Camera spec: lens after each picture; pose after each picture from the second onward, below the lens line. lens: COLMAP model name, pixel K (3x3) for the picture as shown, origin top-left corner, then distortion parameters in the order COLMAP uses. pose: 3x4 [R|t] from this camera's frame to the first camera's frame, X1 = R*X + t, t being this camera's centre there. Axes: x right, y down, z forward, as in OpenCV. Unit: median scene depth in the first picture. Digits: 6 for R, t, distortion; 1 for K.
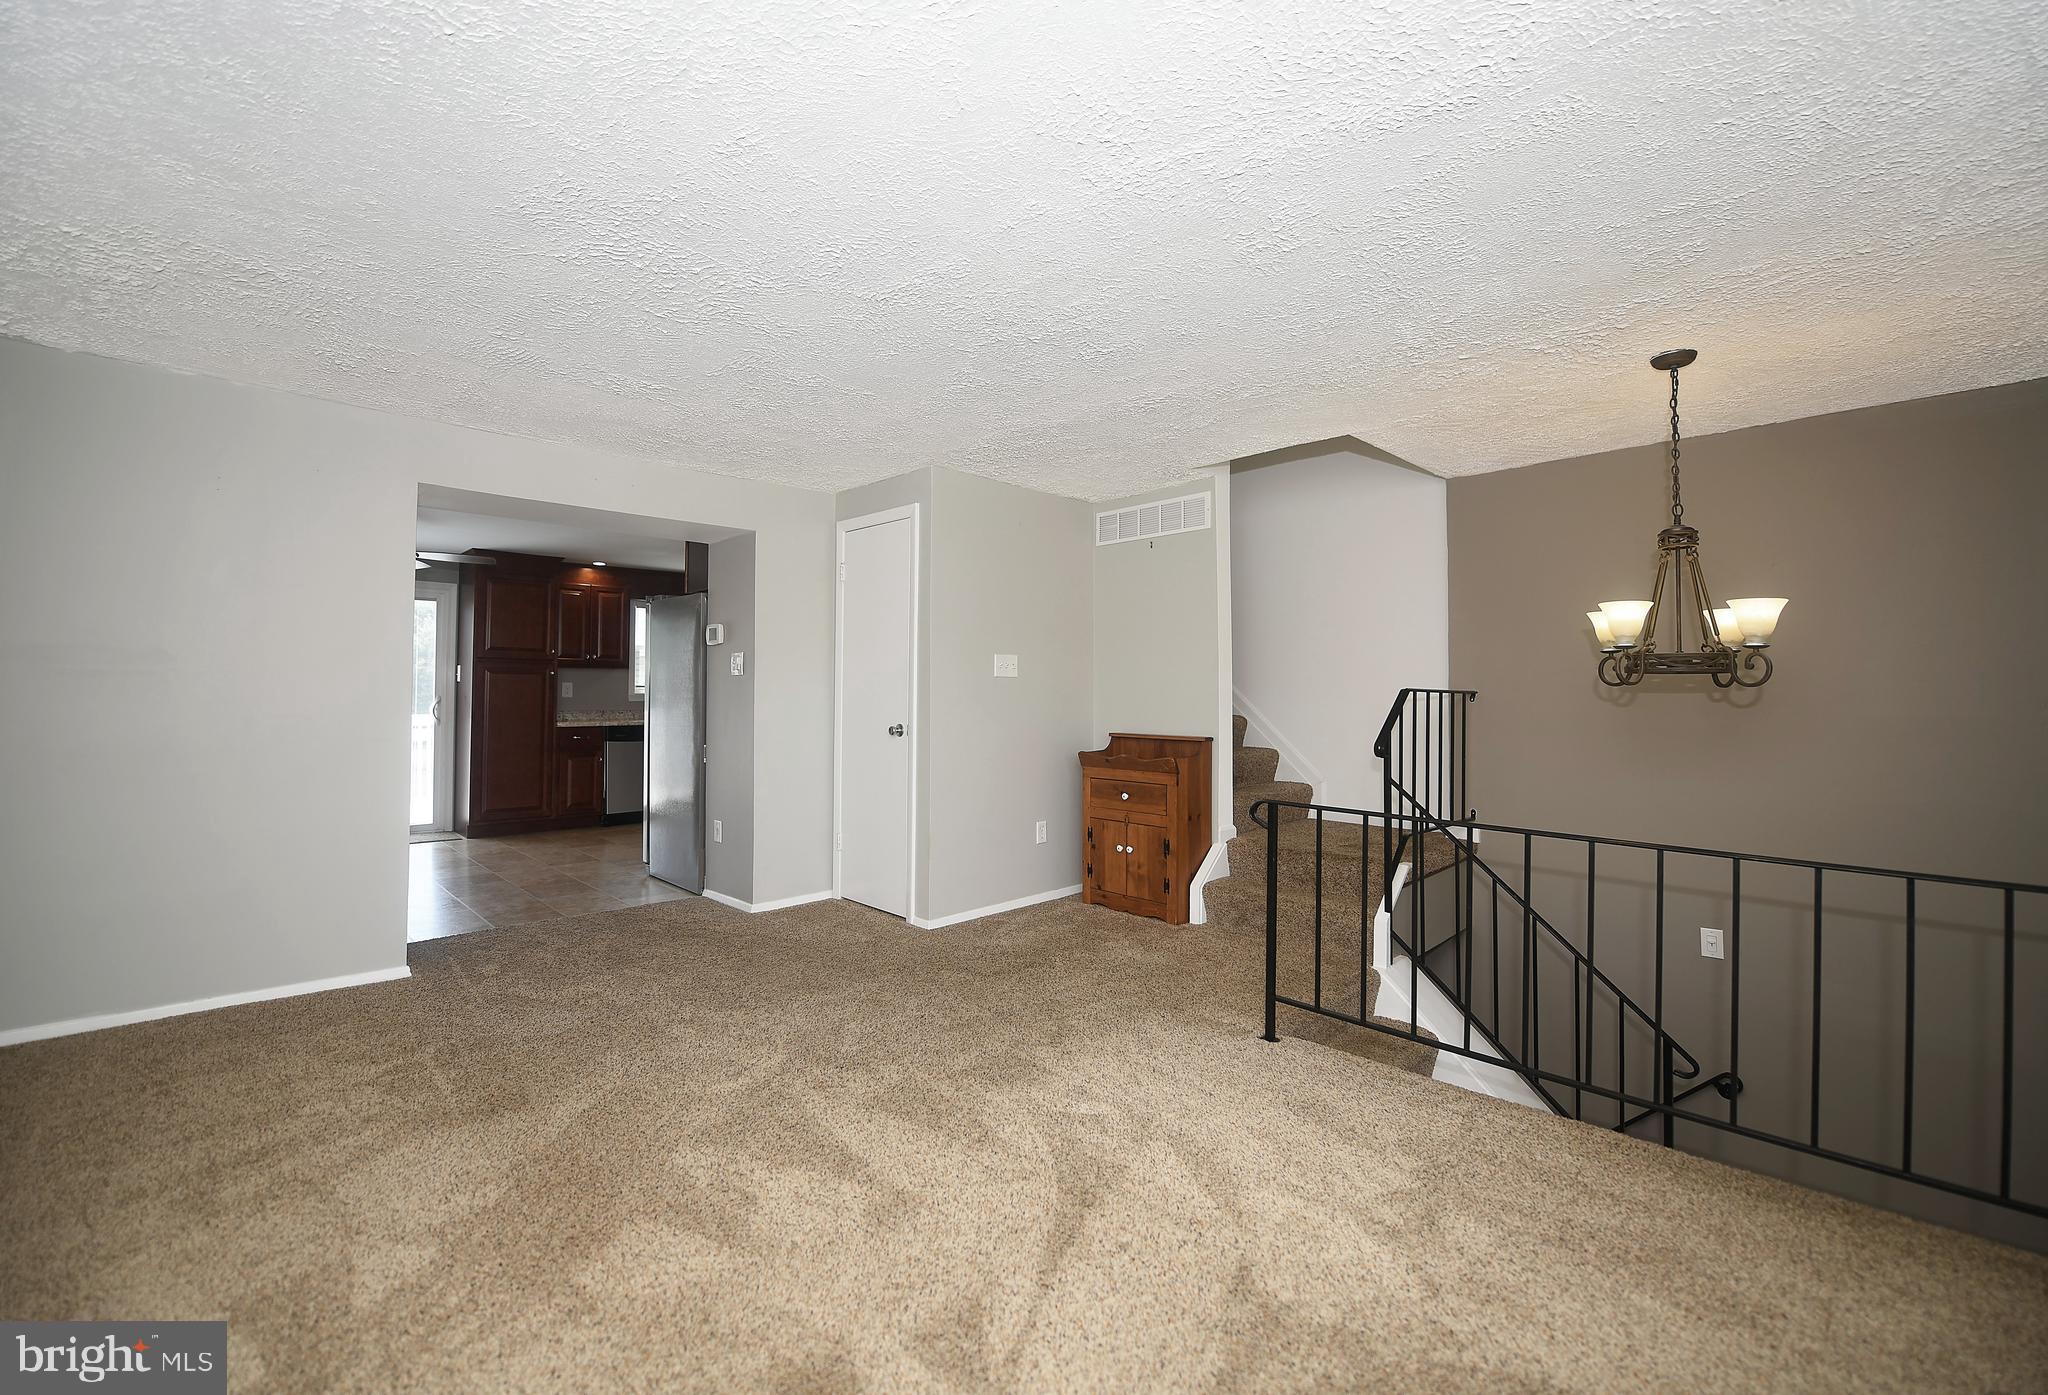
lens RADIAL K [[852.2, 0, 1013.7], [0, 852.2, 684.0], [0, 0, 1]] dist [-0.016566, -0.000866]
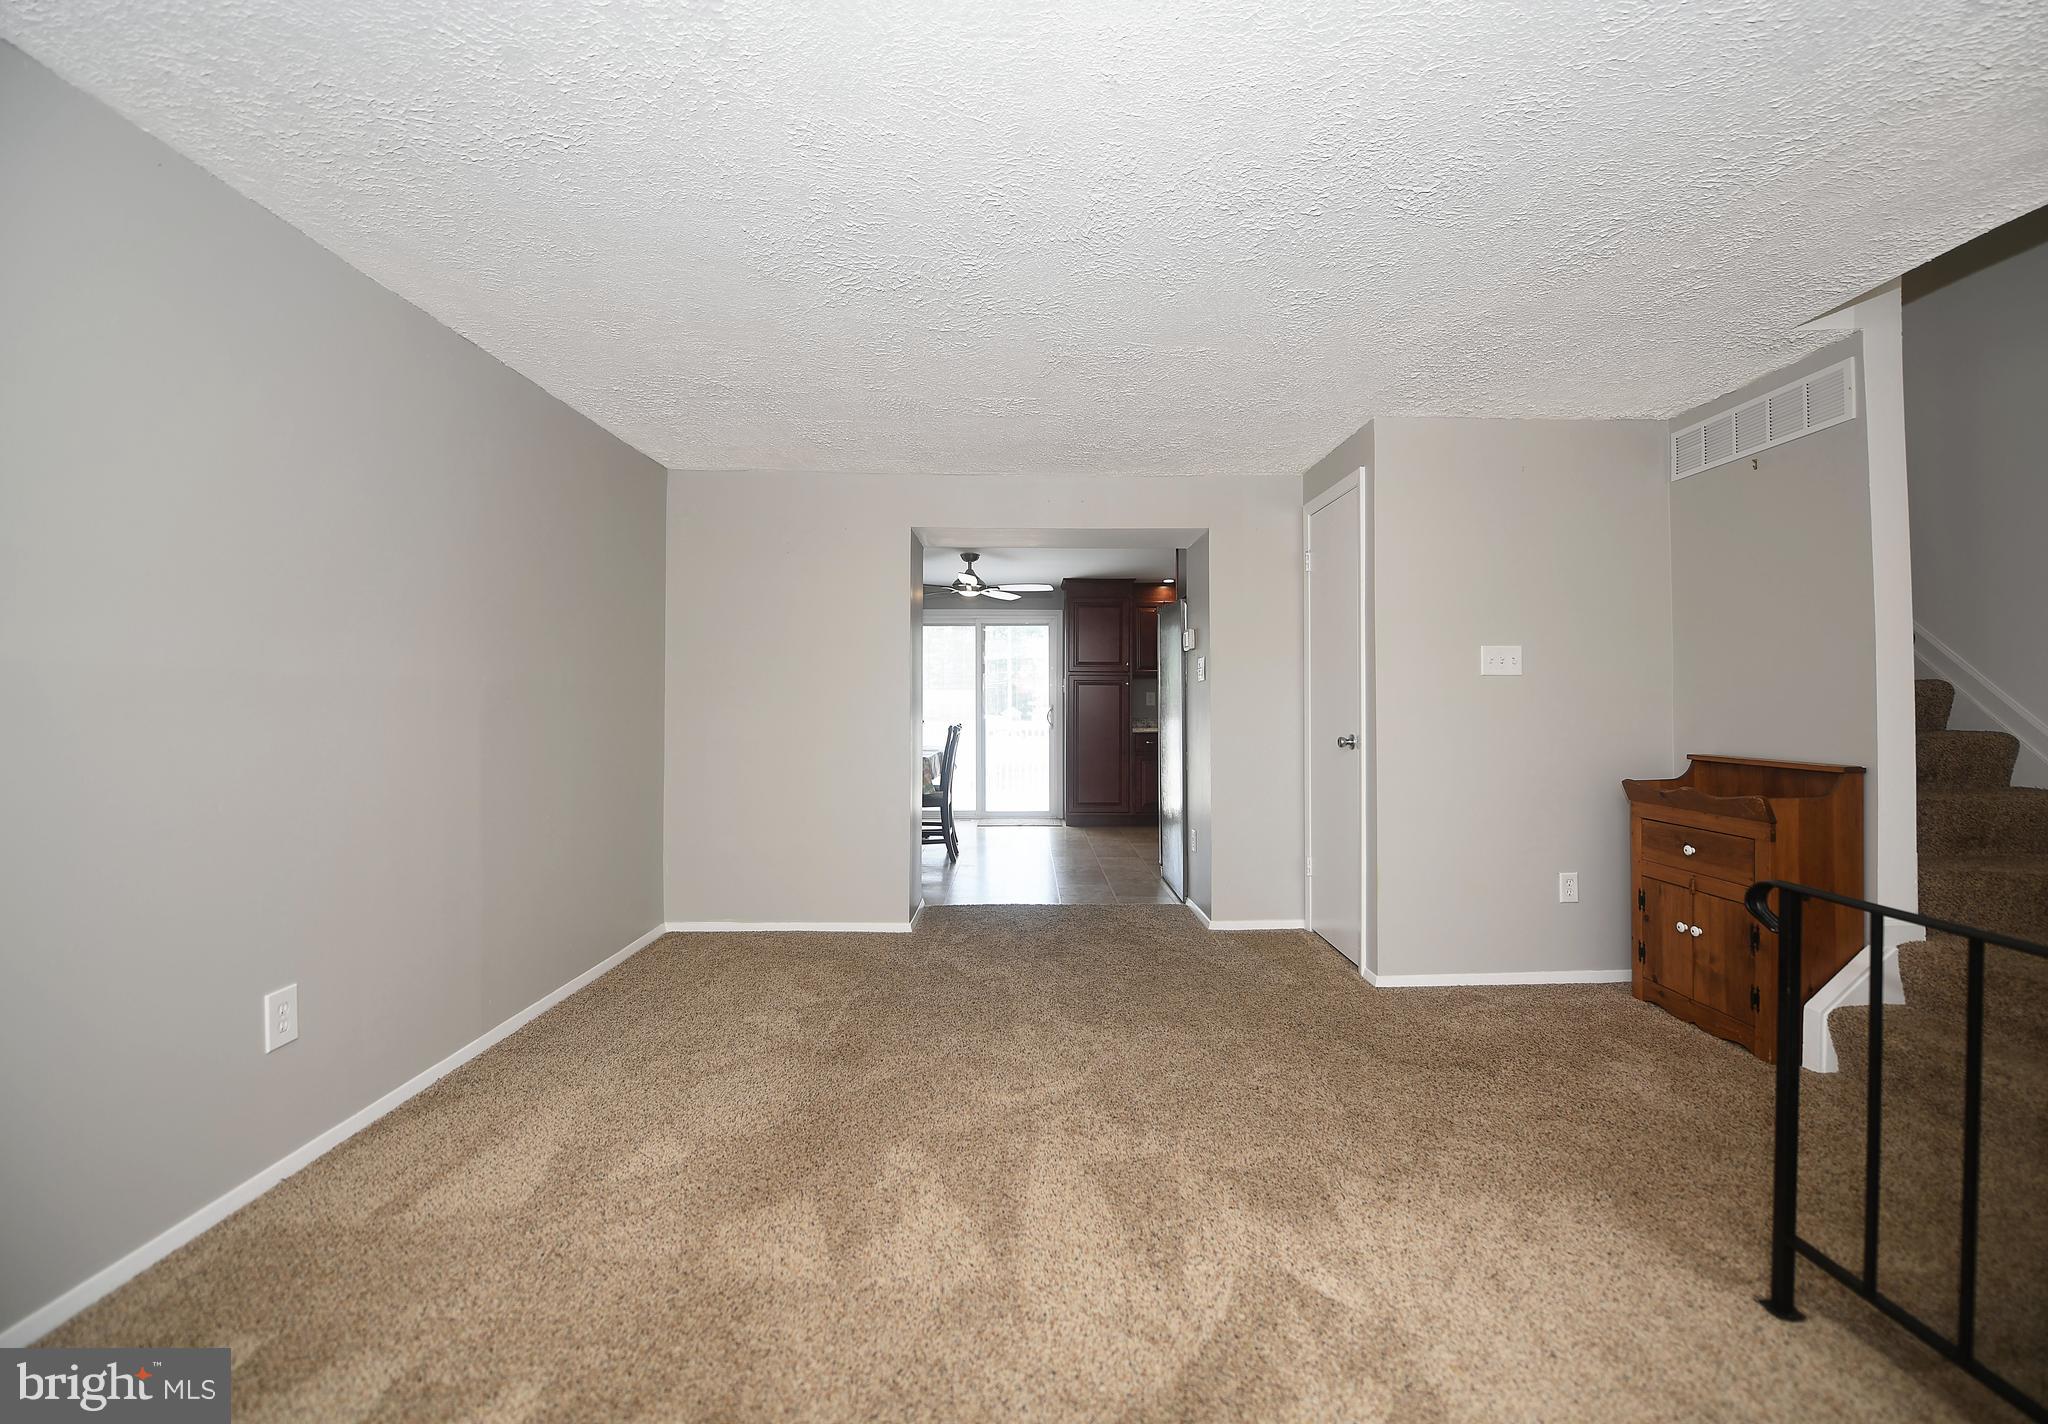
lens RADIAL K [[849.1, 0, 1039.3], [0, 849.1, 699.7], [0, 0, 1]] dist [-0.014799, -0.002485]
pose [[0.738669, -0.006681, -0.674035, 0.207800], [0.011194, 0.999935, 0.002357, 0.007412], [0.673975, -0.009286, 0.738696, 0.182814]]
